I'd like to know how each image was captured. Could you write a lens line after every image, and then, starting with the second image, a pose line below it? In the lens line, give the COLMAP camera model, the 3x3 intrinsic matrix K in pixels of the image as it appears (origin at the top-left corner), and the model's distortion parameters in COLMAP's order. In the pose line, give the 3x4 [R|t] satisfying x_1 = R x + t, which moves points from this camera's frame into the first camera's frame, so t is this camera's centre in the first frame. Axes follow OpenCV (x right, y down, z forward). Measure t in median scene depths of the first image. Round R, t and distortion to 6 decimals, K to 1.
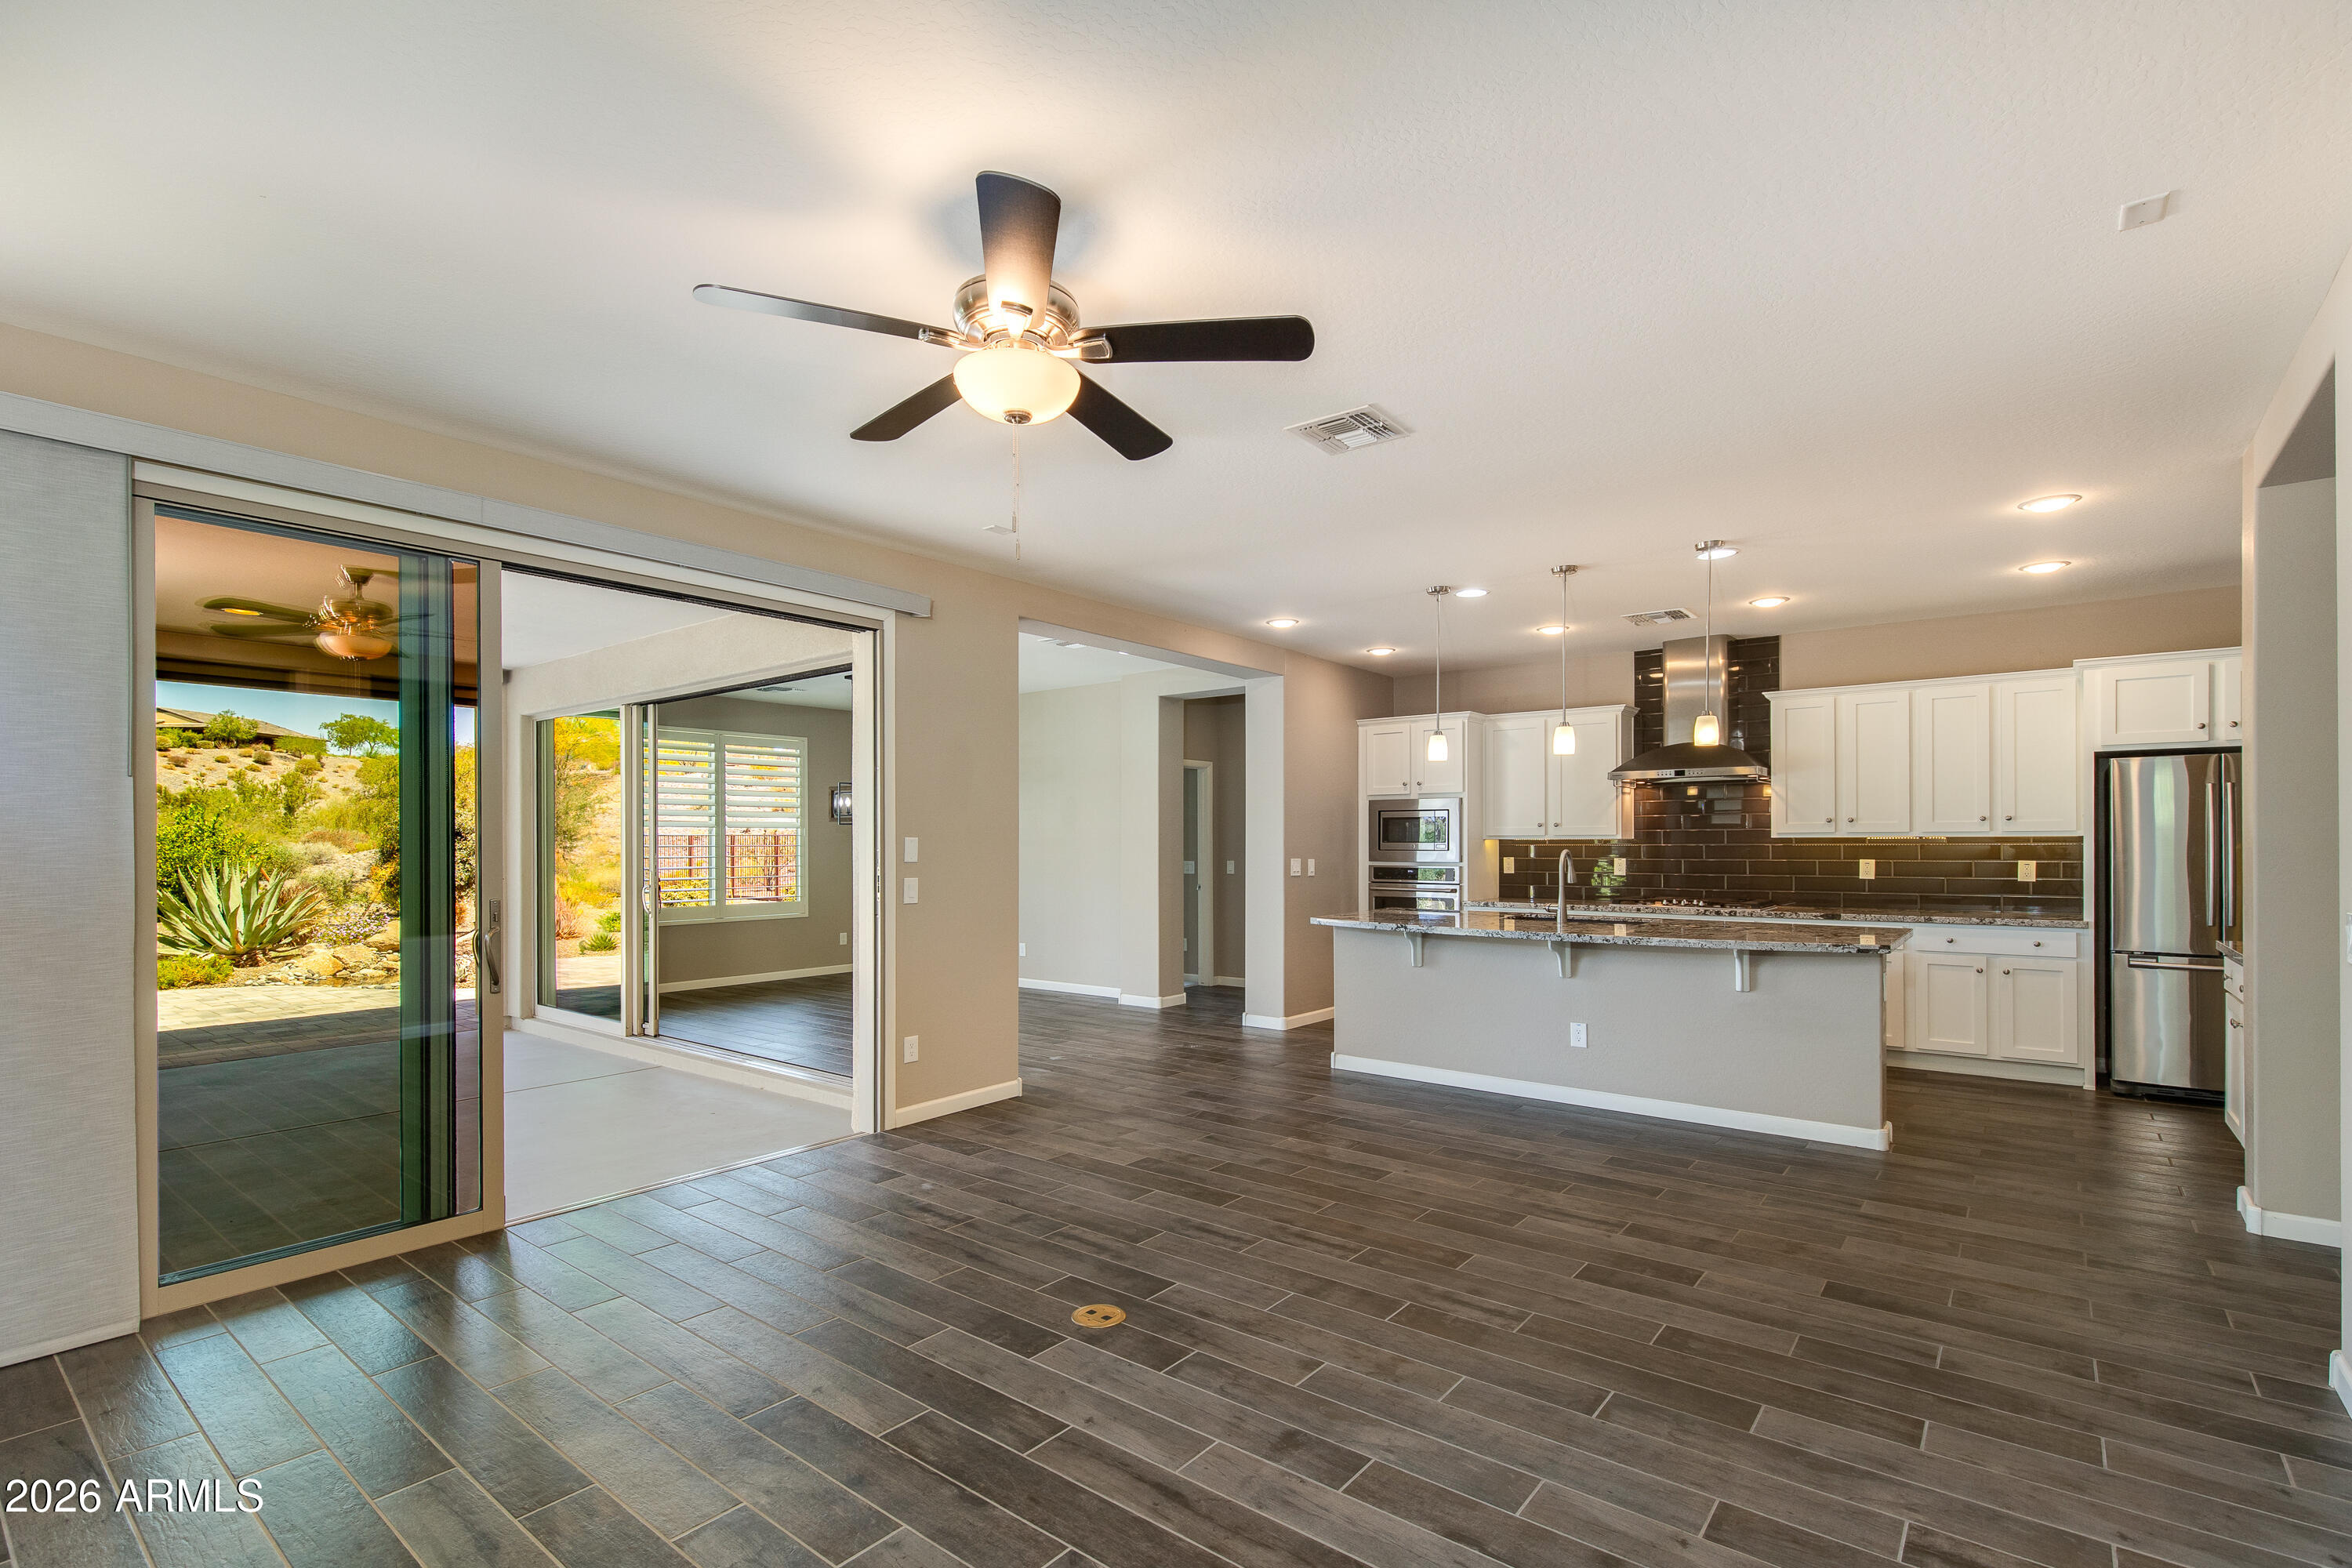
lens RADIAL K [[1081.1, 0, 1175.9], [0, 1081.1, 851.6], [0, 0, 1]] dist [0.003015, 0.000211]
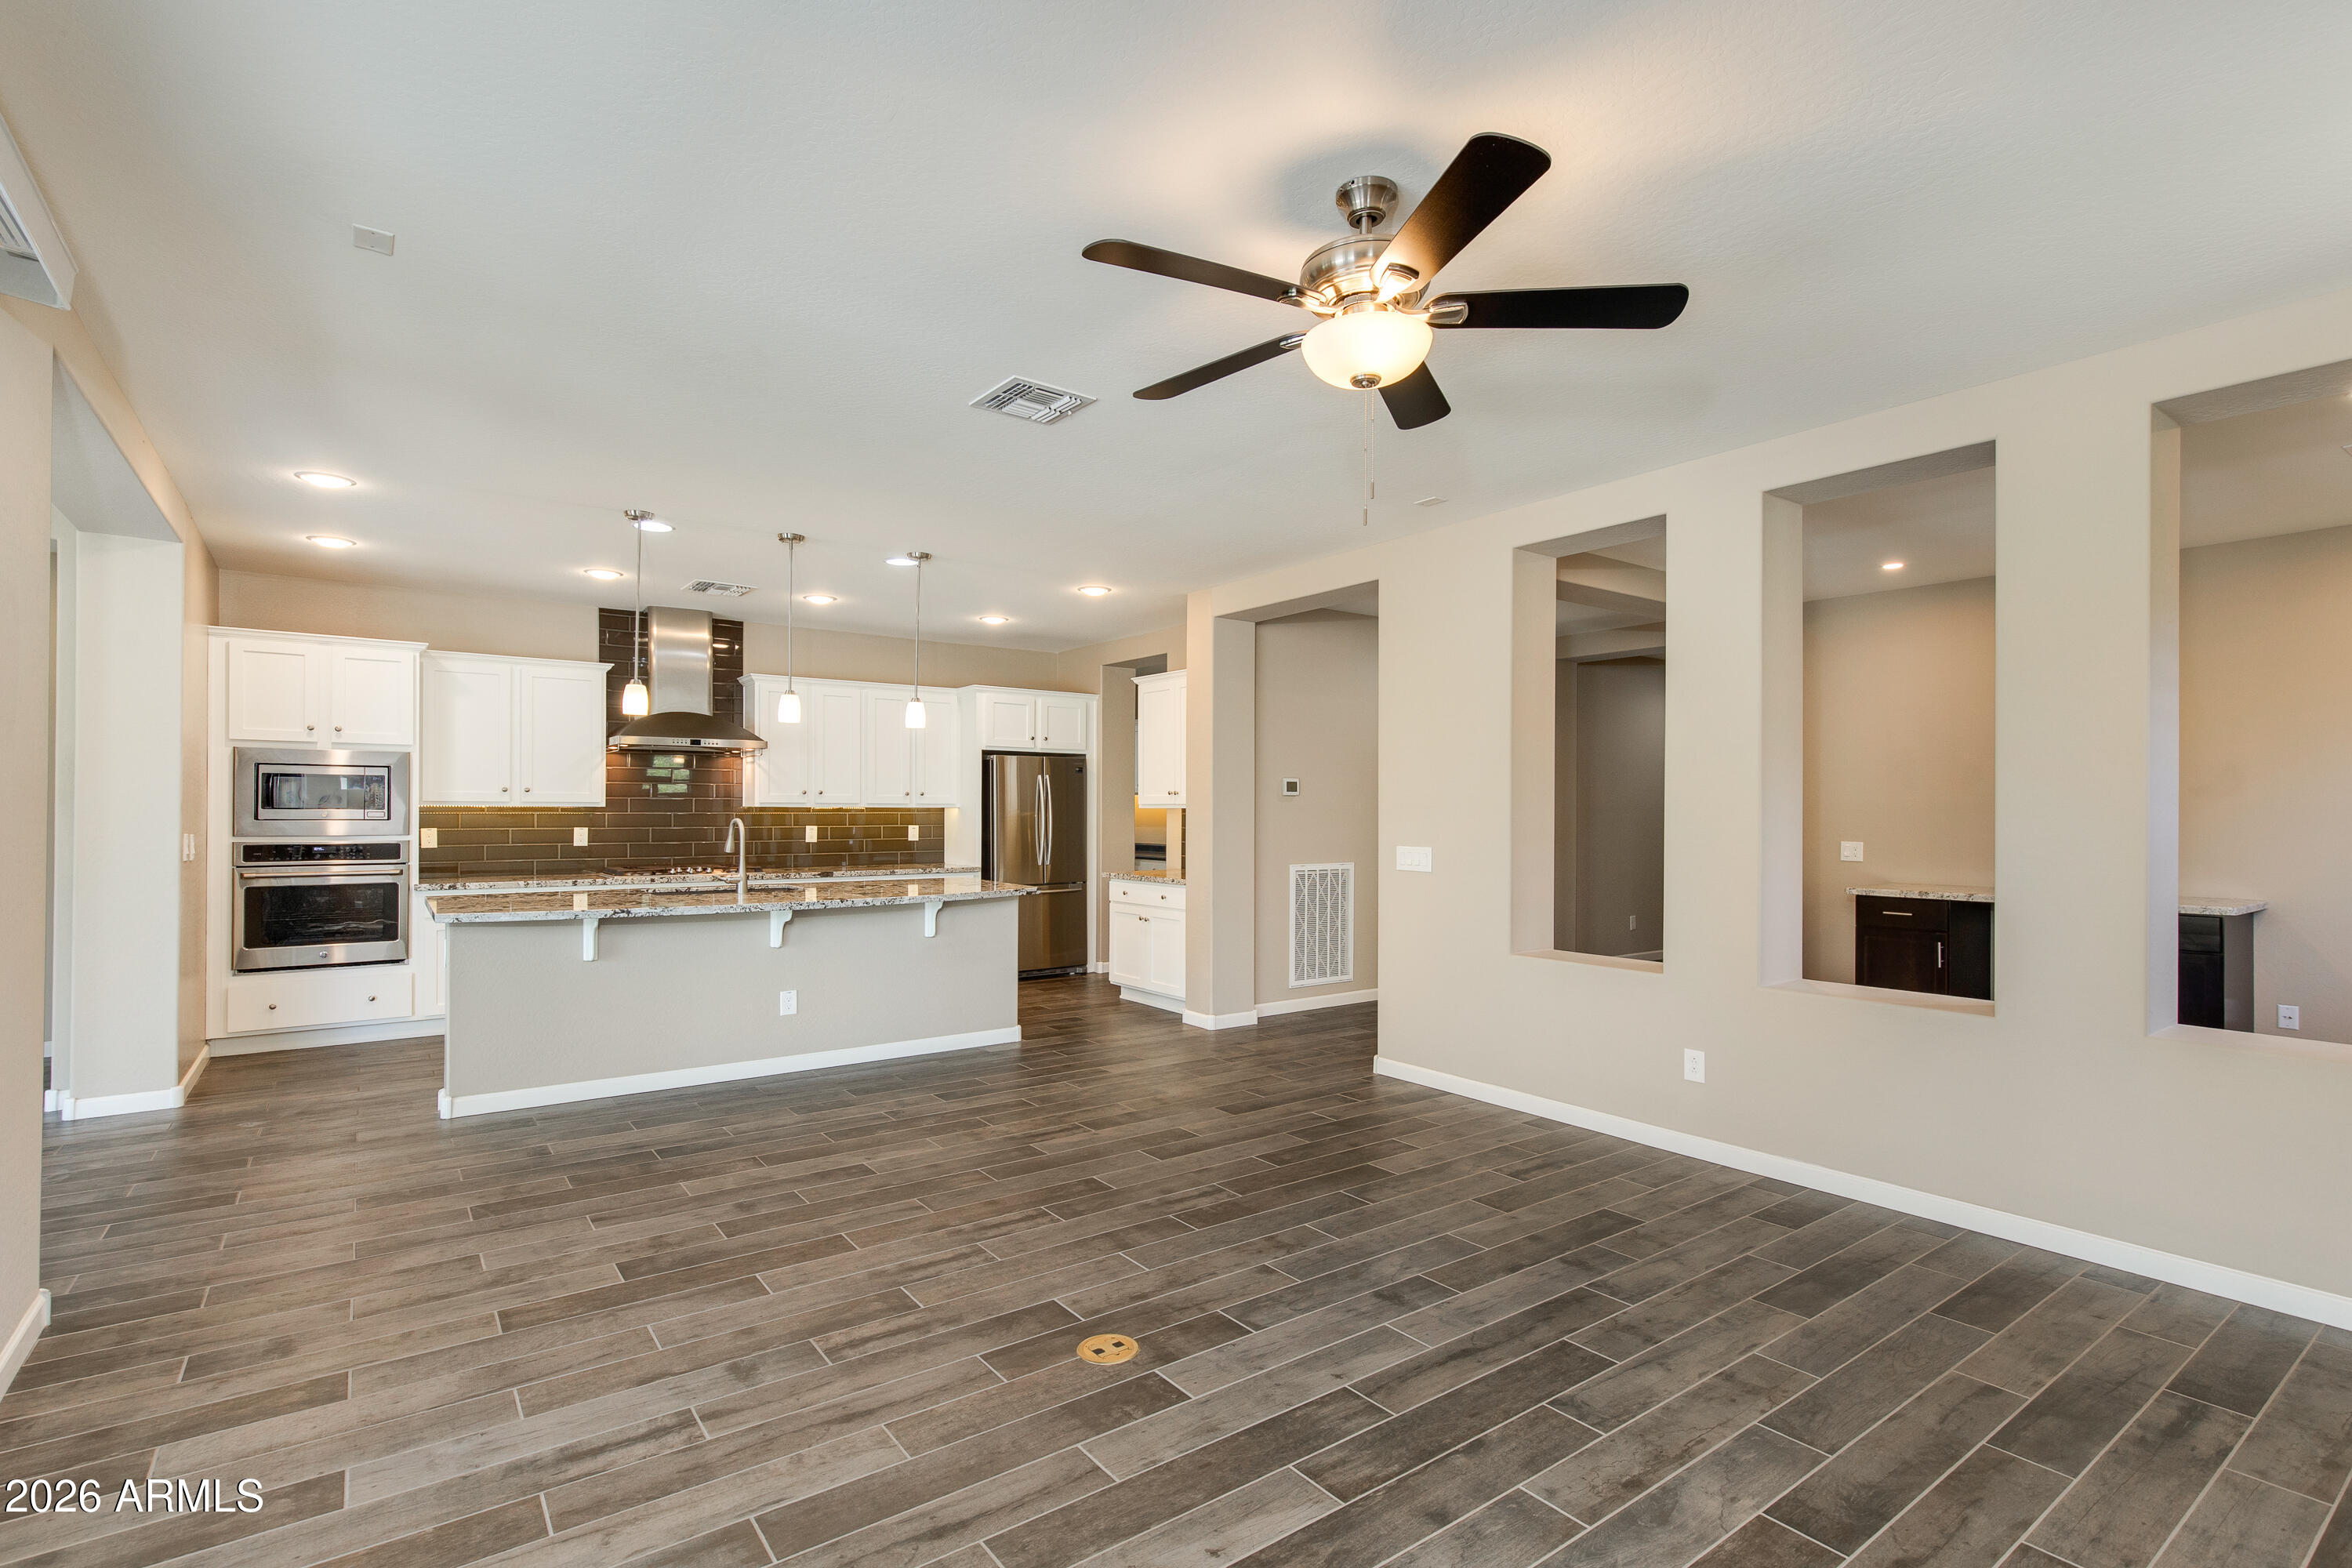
lens RADIAL K [[1068.6, 0, 1174.7], [0, 1068.6, 812.6], [0, 0, 1]] dist [0.001402, -0.000738]
pose [[0.272122, 0.002383, 0.962260, -0.598851], [0.004693, 0.999982, -0.003803, -0.001375], [-0.962251, 0.005550, 0.272106, 0.477149]]
